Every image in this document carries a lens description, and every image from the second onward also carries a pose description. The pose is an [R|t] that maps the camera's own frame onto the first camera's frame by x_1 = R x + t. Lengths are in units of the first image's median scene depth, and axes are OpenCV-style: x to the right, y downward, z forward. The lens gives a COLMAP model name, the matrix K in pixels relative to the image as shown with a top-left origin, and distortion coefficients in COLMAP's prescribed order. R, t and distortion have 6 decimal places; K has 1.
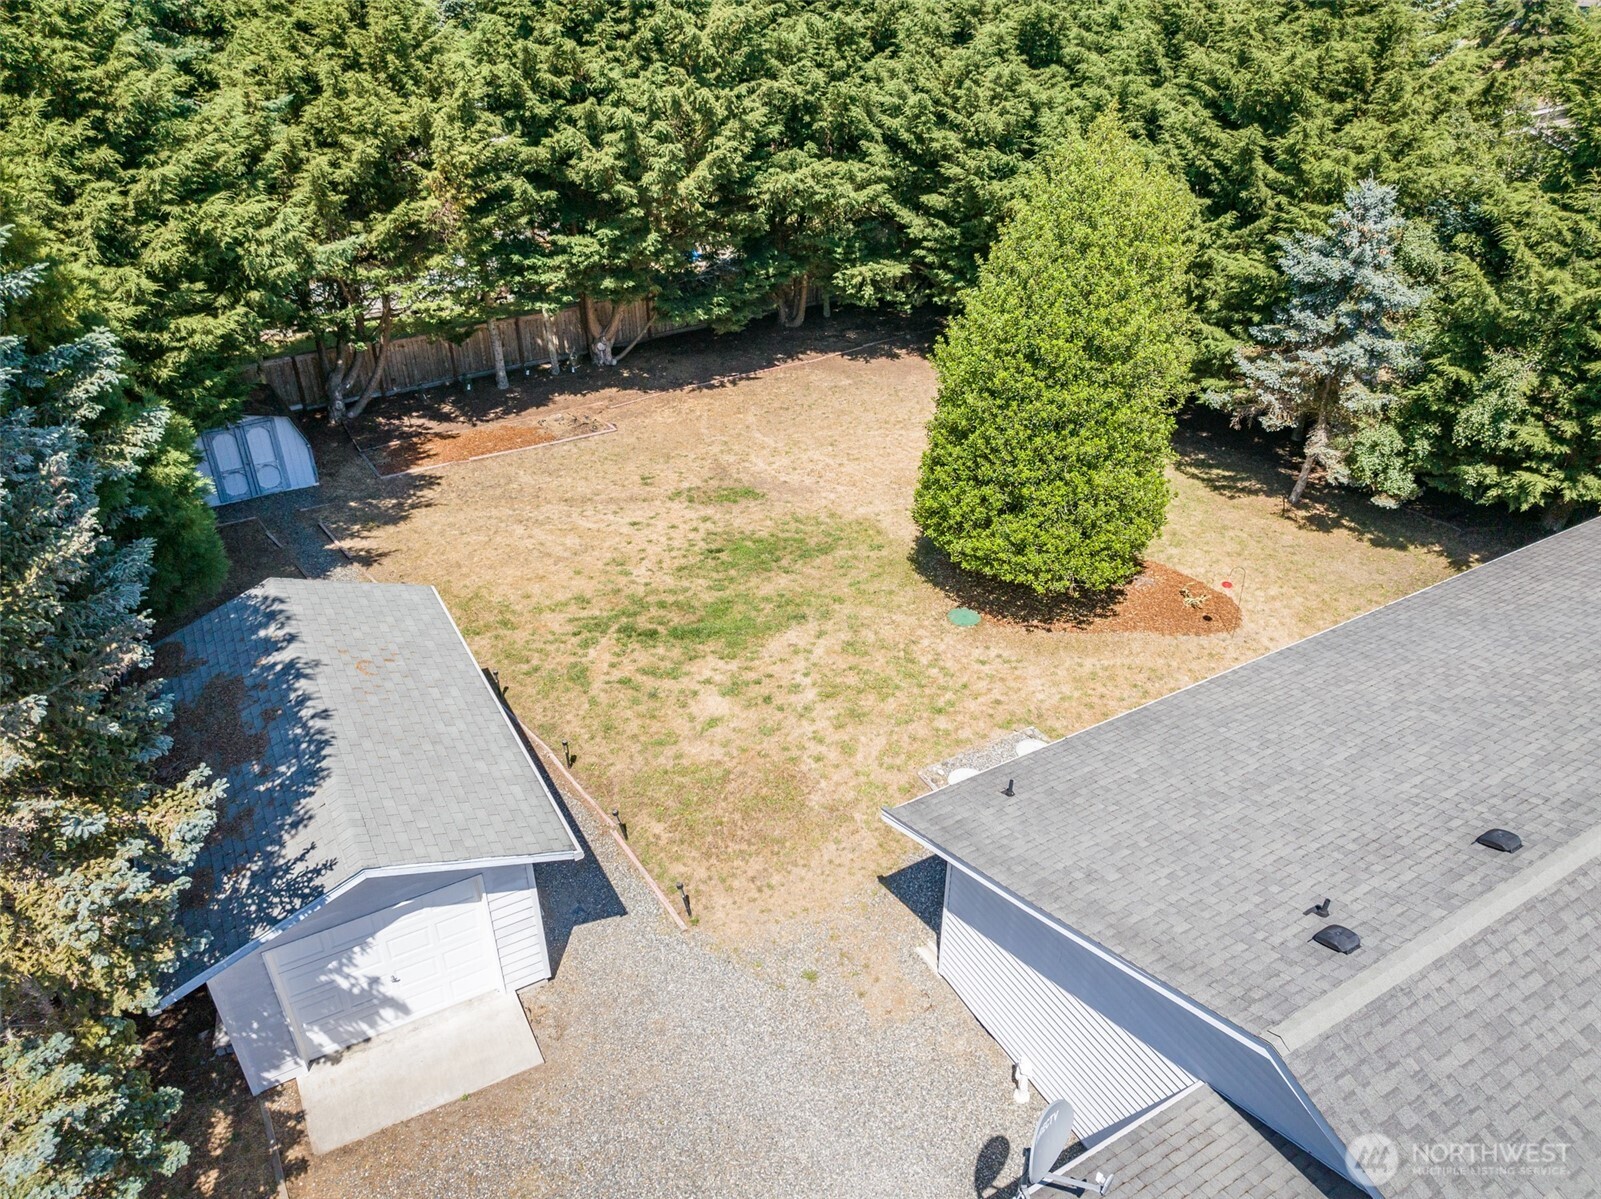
lens RADIAL K [[1127.0, 0, 800.5], [0, 1127.0, 599.5], [0, 0, 1]] dist [-0.029147, 0.004269]
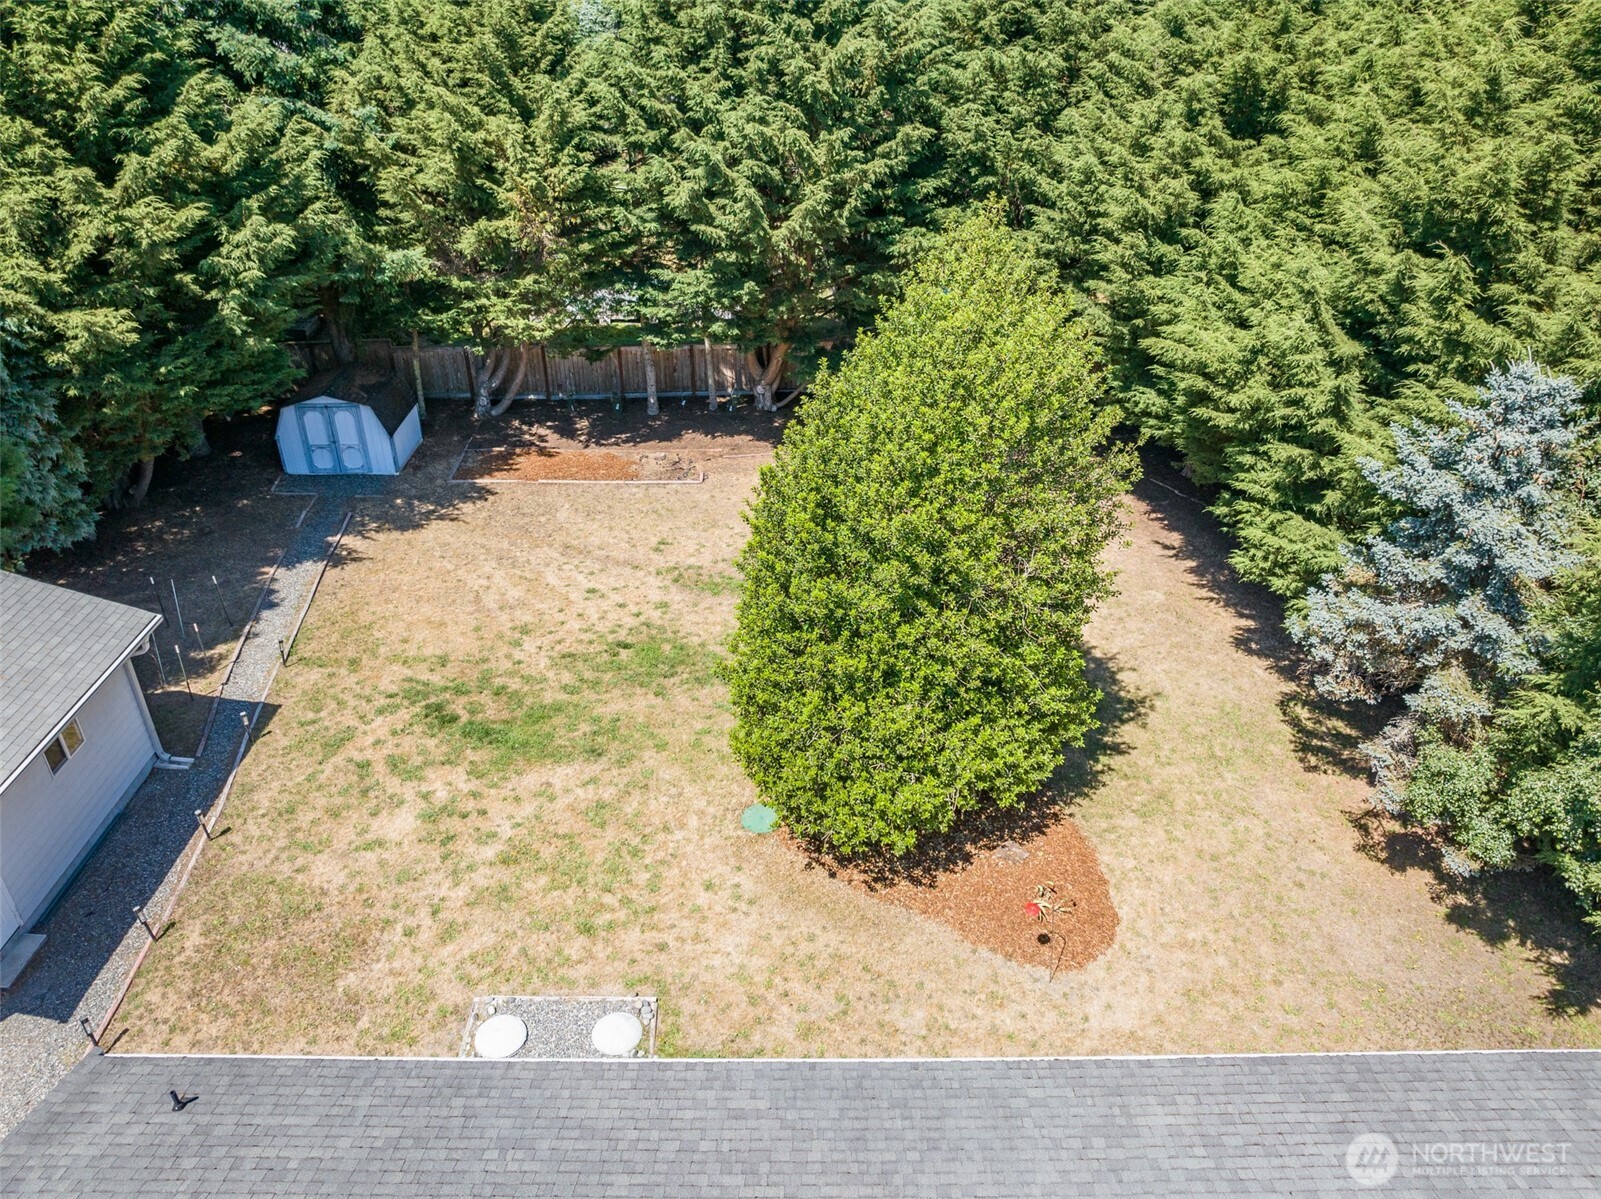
lens RADIAL K [[1127.0, 0, 800.5], [0, 1127.0, 599.5], [0, 0, 1]] dist [-0.029147, 0.004269]
pose [[0.870120, 0.255947, -0.421167, 0.374266], [-0.259590, 0.964435, 0.049788, -0.144916], [0.418931, 0.066009, 0.905615, 0.231445]]
